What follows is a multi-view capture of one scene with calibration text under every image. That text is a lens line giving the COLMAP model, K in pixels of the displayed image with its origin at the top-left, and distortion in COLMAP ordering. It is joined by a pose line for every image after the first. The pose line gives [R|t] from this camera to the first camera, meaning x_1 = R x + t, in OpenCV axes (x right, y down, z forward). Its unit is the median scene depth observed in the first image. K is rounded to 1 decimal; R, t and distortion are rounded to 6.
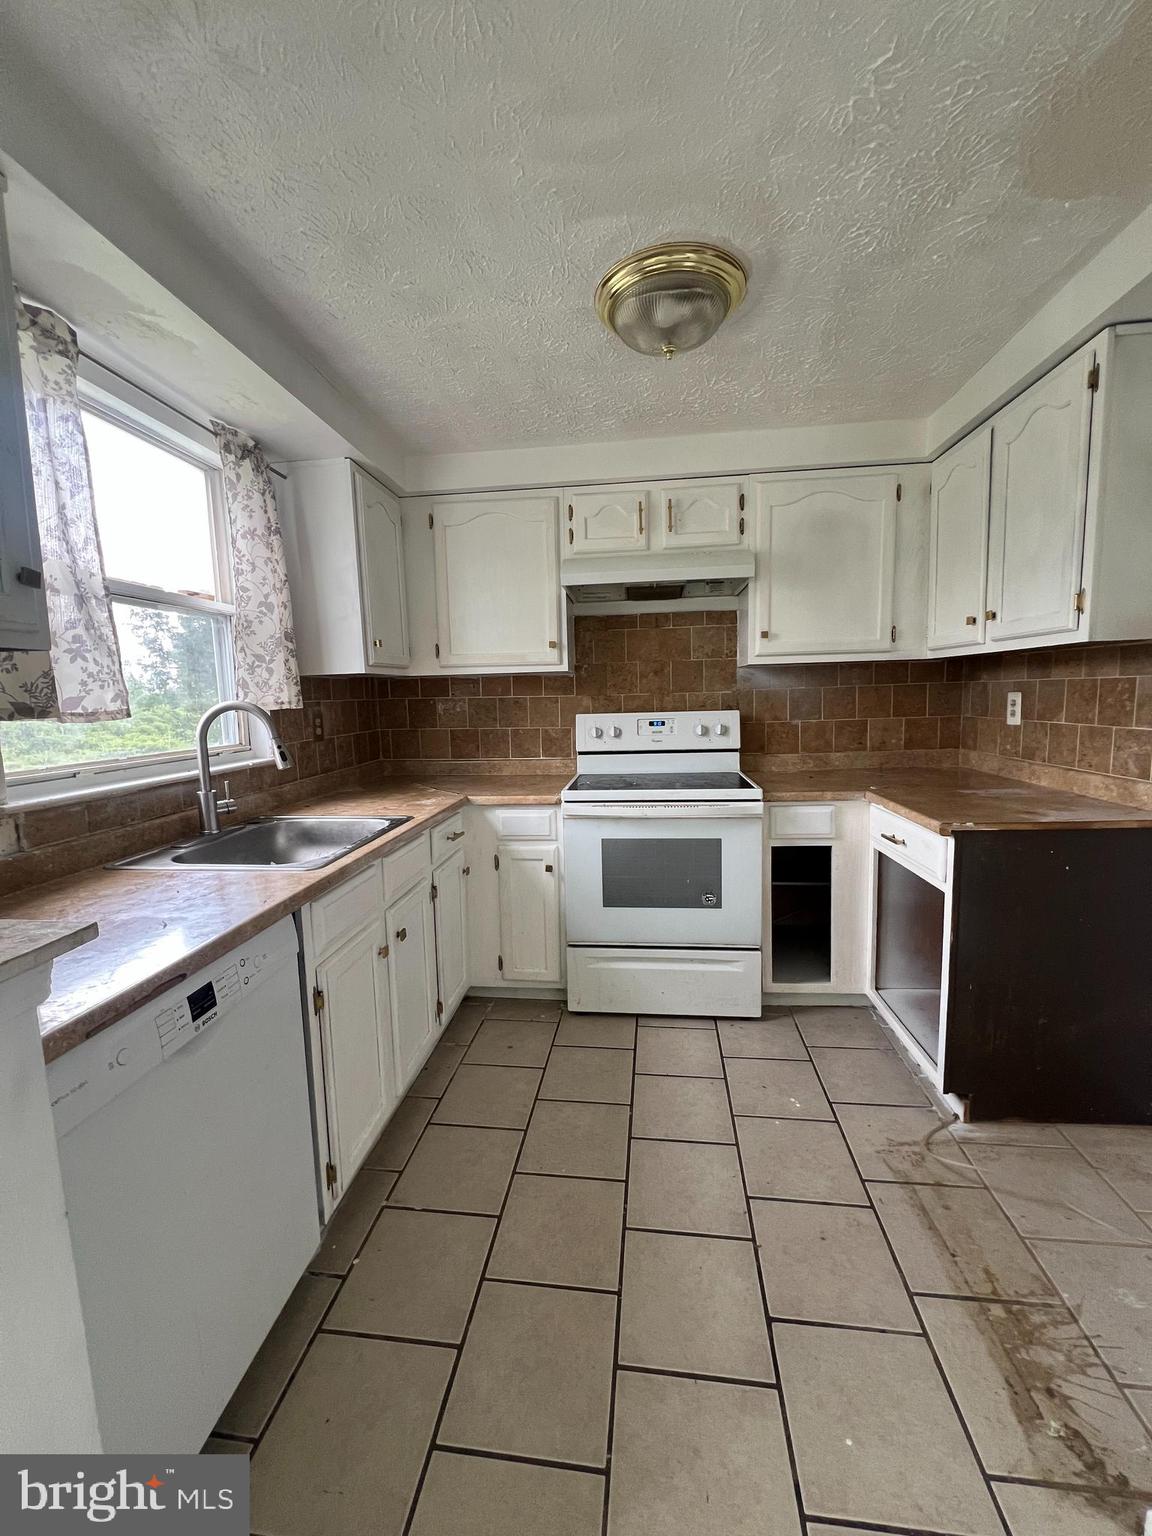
lens RADIAL K [[612.5, 0, 574.0], [0, 612.5, 765.4], [0, 0, 1]] dist [-0.004233, -0.000053]
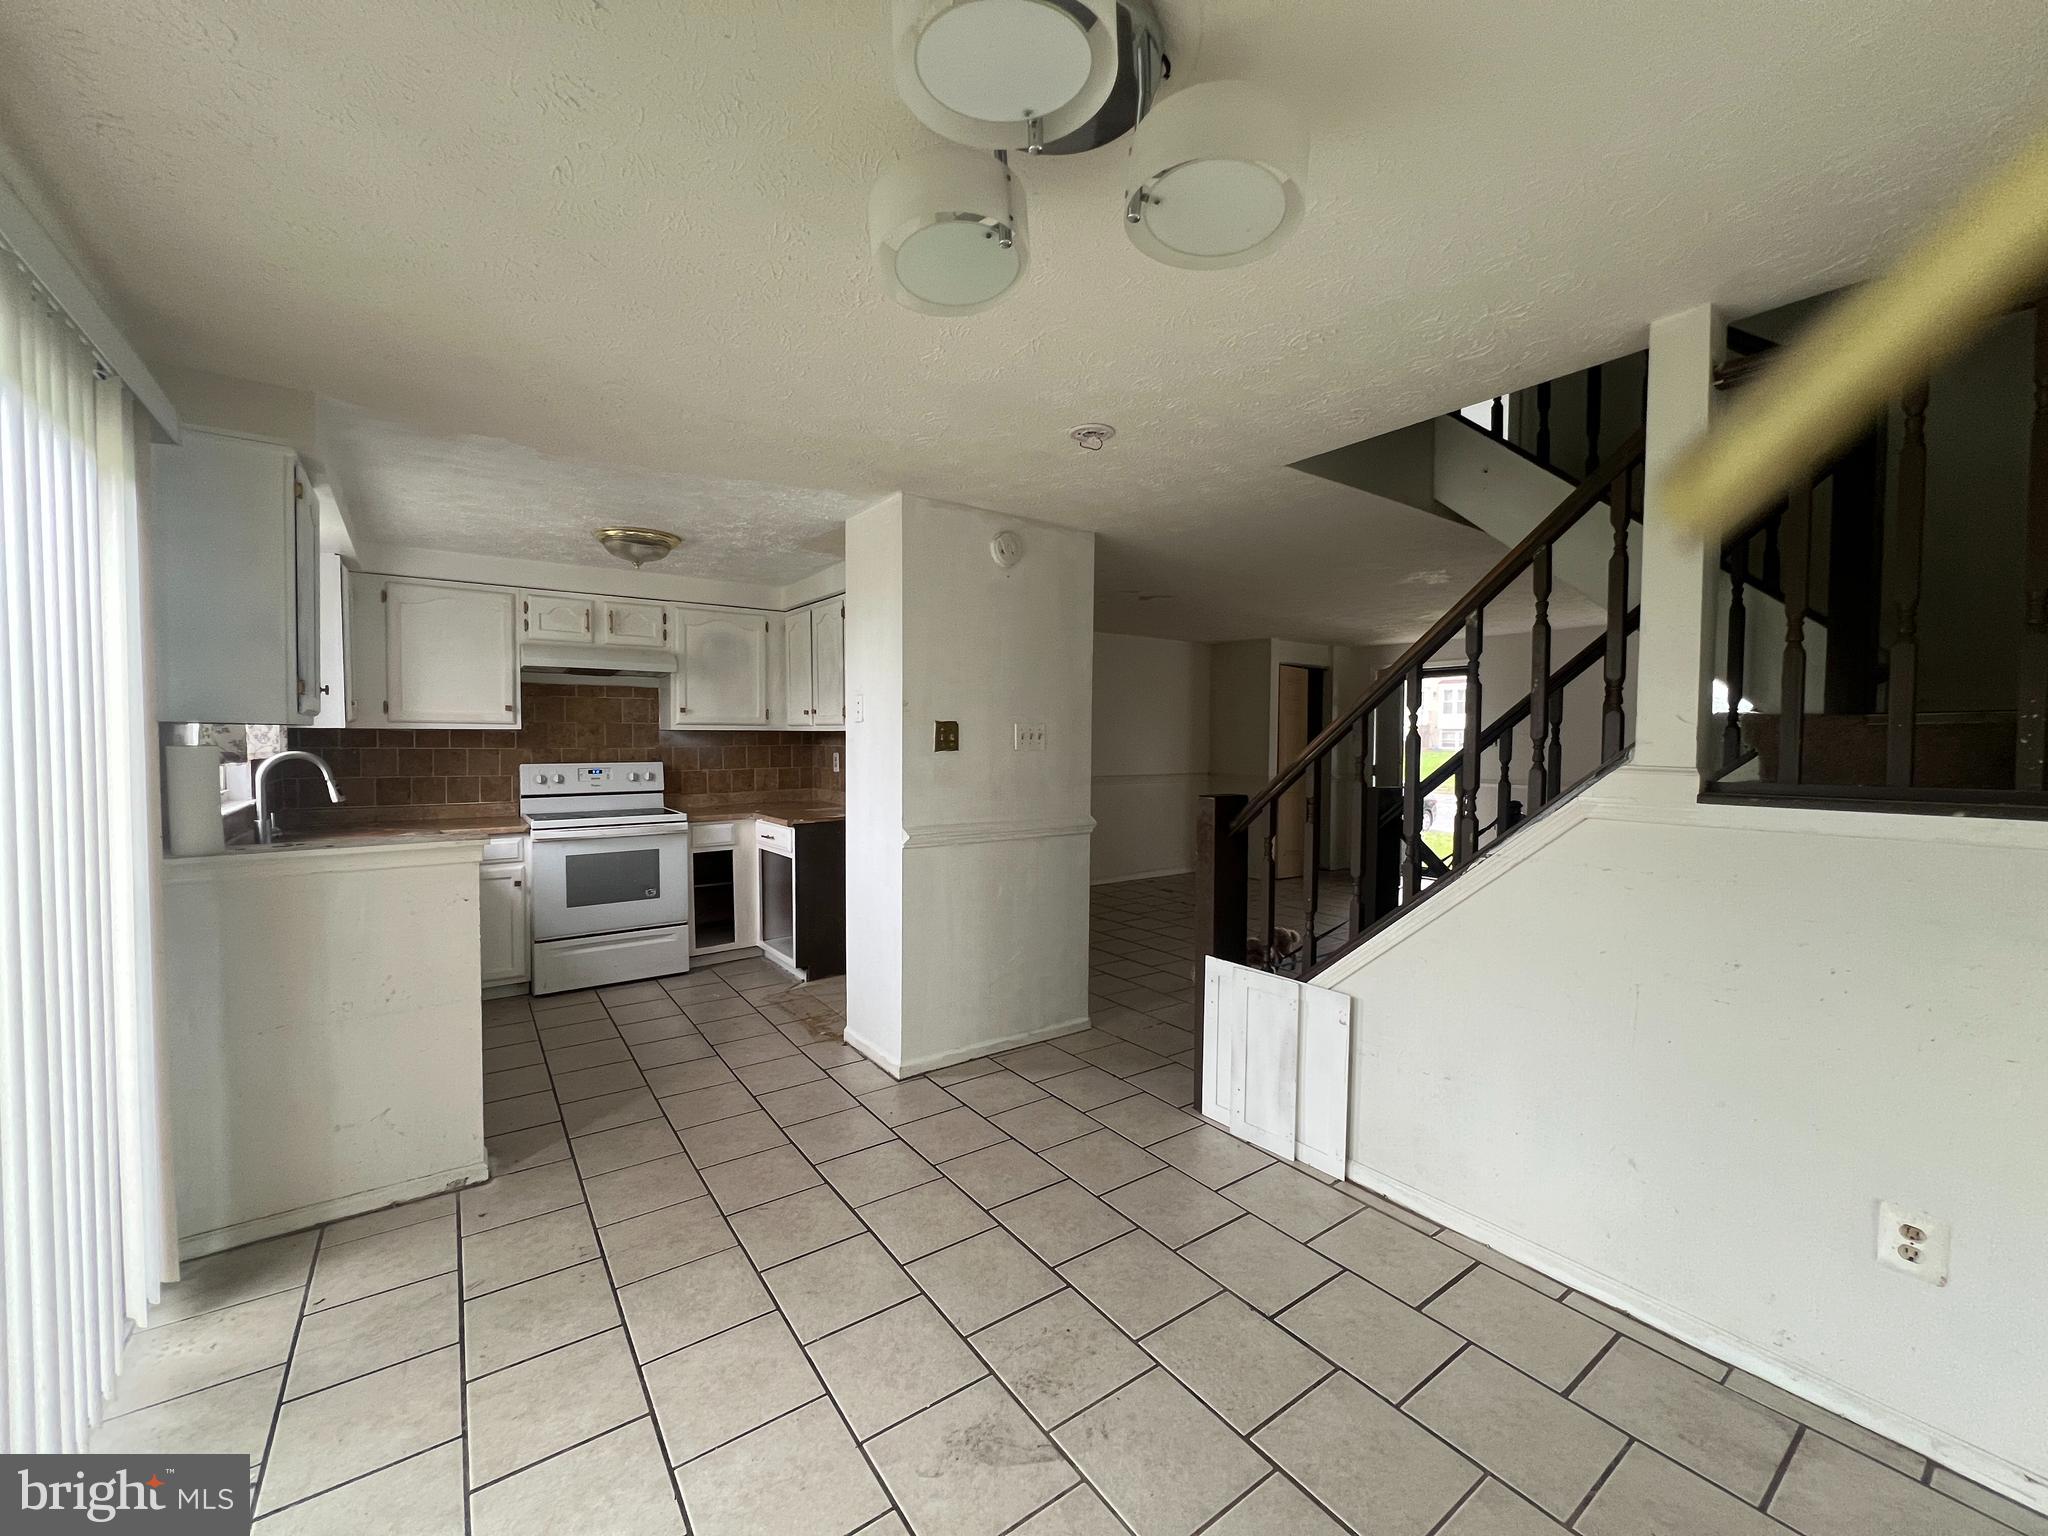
lens RADIAL K [[816.6, 0, 1024.2], [0, 816.6, 770.9], [0, 0, 1]] dist [-0.004233, -0.000053]
pose [[0.735113, 0.001658, 0.677943, -0.419832], [0.053255, 0.996766, -0.060184, 0.092617], [-0.675850, 0.080346, 0.732647, -0.987762]]
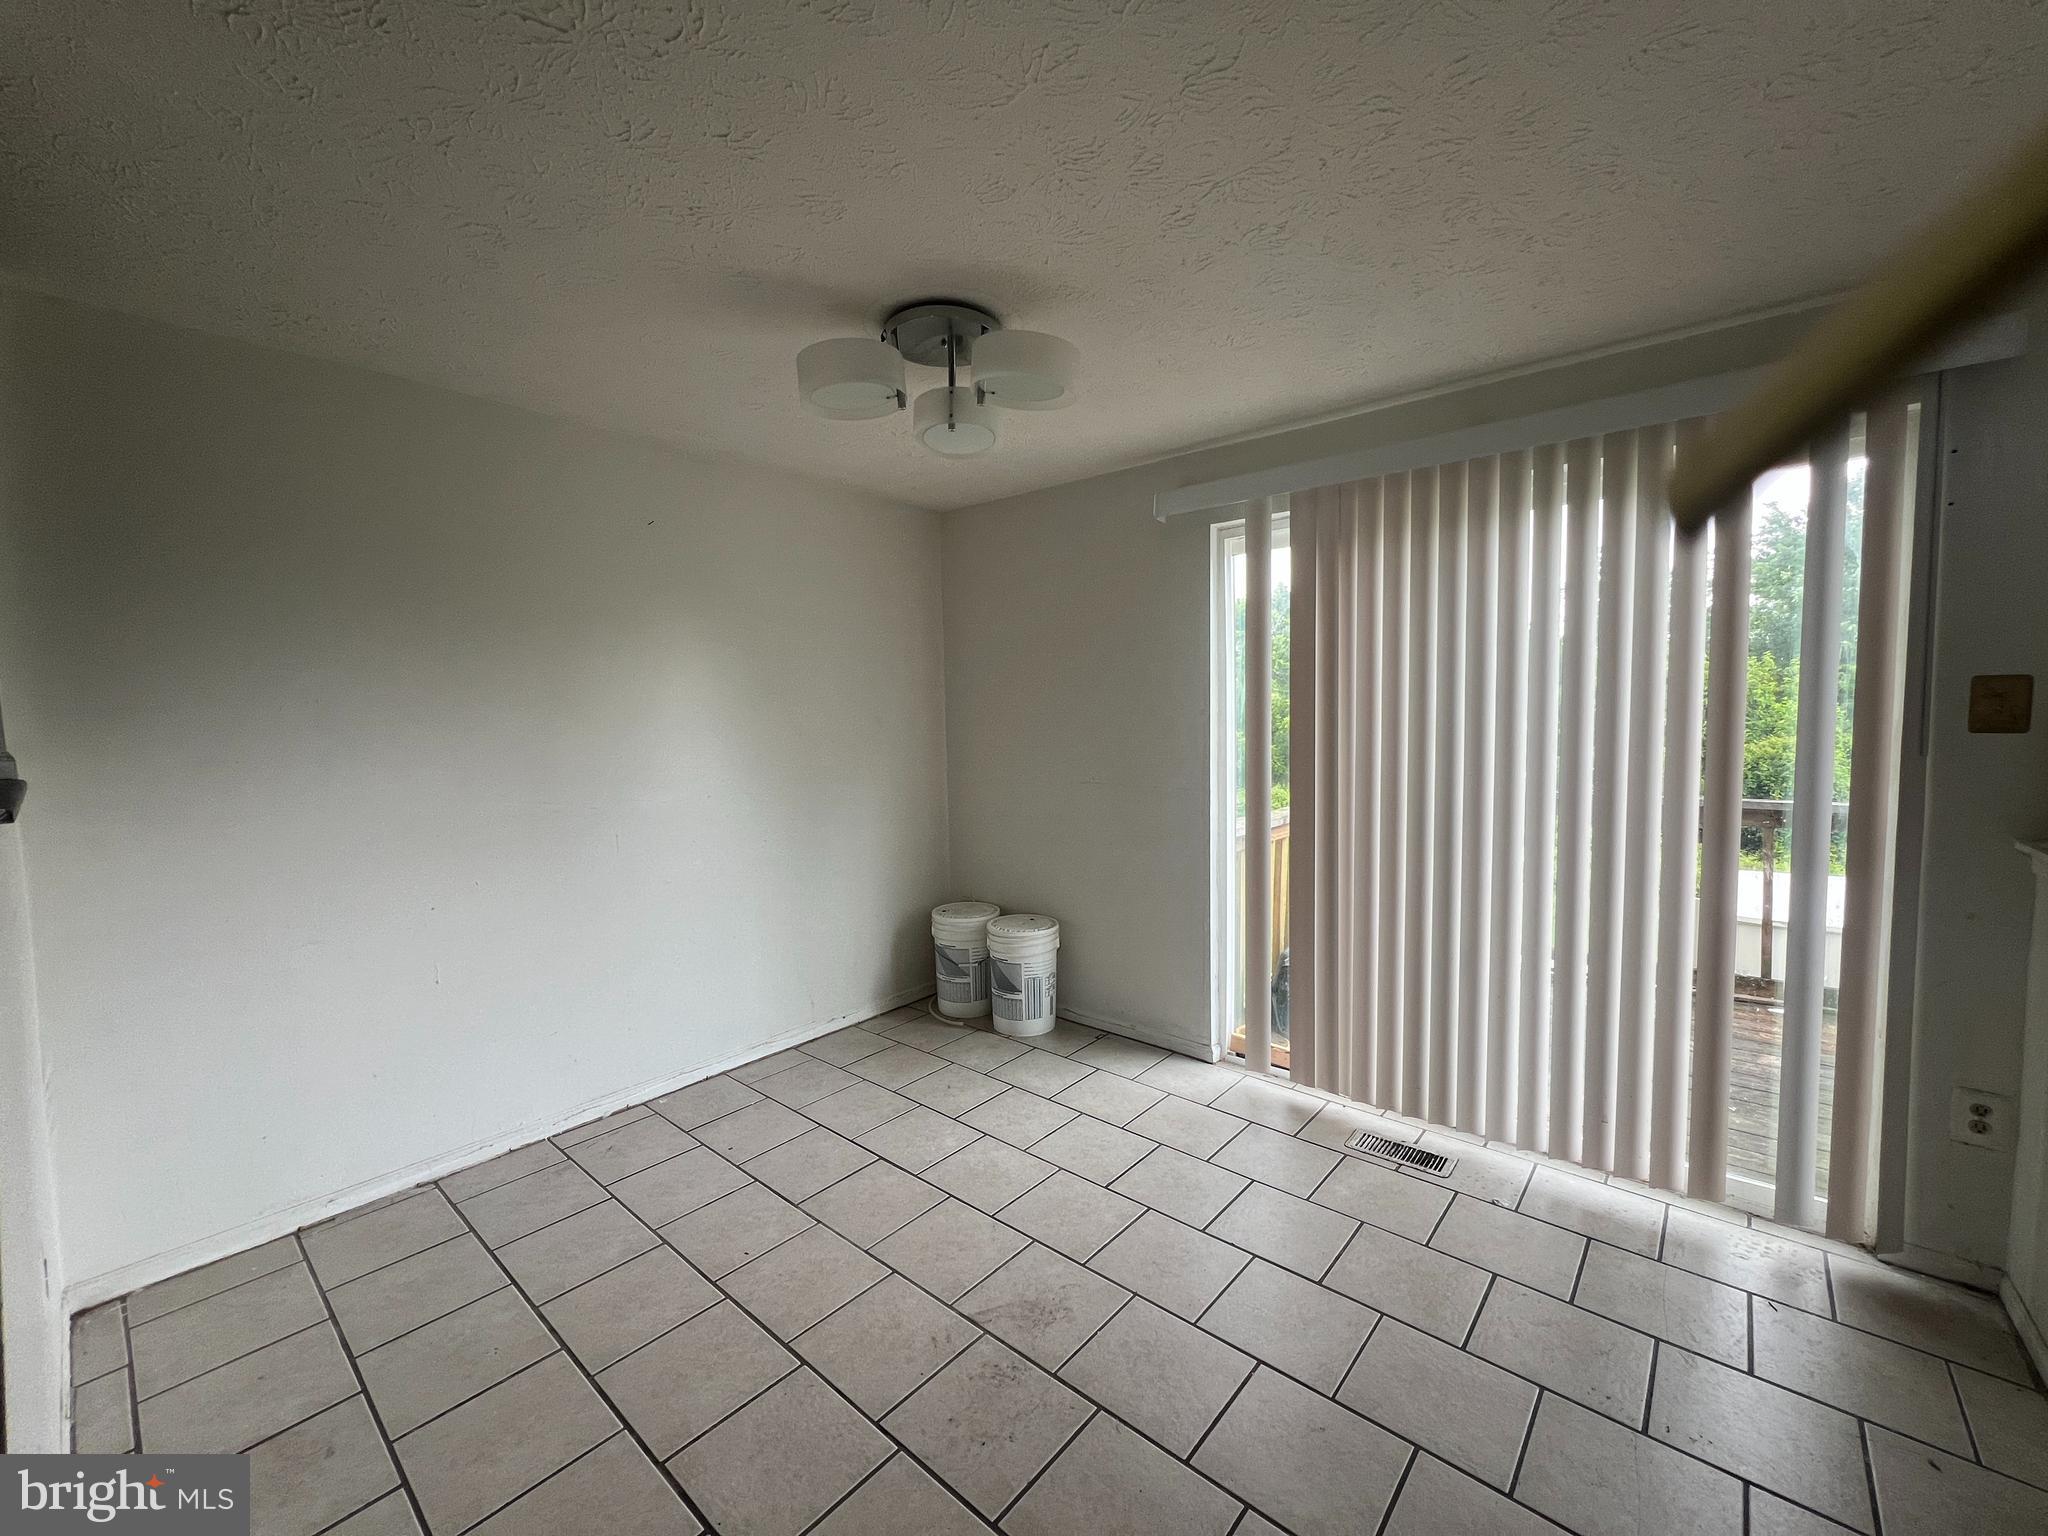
lens RADIAL K [[816.6, 0, 1016.7], [0, 816.6, 762.3], [0, 0, 1]] dist [-0.004233, -0.000053]
pose [[-0.562944, 0.084514, -0.822163, 0.574485], [-0.064278, 0.987268, 0.145498, -0.029933], [0.823992, 0.134754, -0.550344, -0.127324]]
